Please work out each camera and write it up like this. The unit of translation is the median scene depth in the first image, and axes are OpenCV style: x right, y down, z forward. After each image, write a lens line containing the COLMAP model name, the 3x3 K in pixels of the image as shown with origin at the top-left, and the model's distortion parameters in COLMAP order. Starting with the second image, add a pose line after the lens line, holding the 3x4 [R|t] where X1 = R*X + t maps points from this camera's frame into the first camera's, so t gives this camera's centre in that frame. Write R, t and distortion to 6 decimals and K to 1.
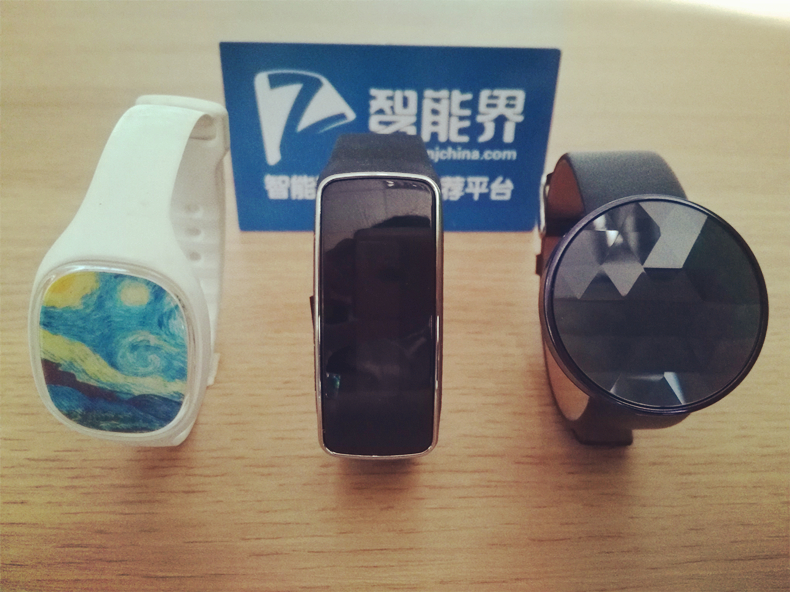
lens RADIAL K [[639.6, 0, 391.3], [0, 639.6, 298.4], [0, 0, 1]] dist [-0.014240, -0.004874]
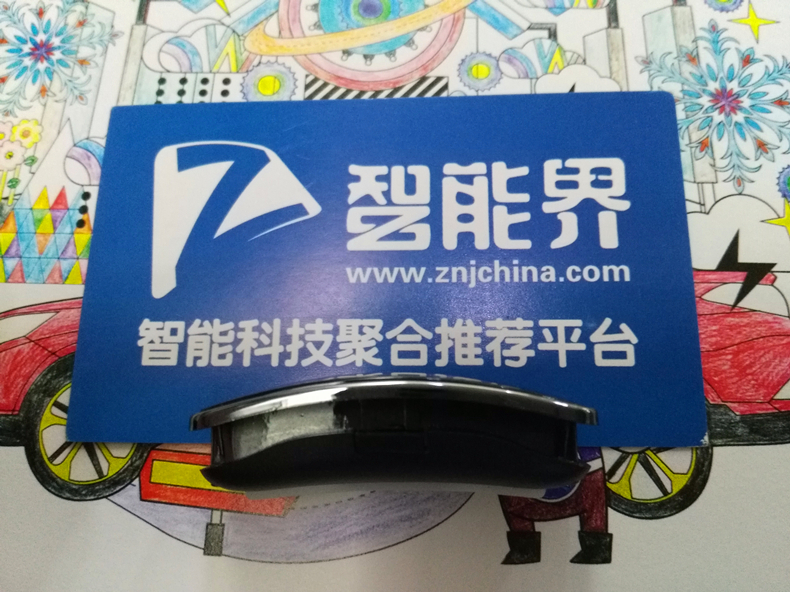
lens RADIAL K [[639.6, 0, 394.5], [0, 639.6, 294.1], [0, 0, 1]] dist [-0.014240, -0.004874]
pose [[0.999840, -0.016475, -0.006930, 0.010851], [0.014939, 0.983173, -0.182066, -0.112281], [0.009813, 0.181933, 0.983262, 0.477882]]
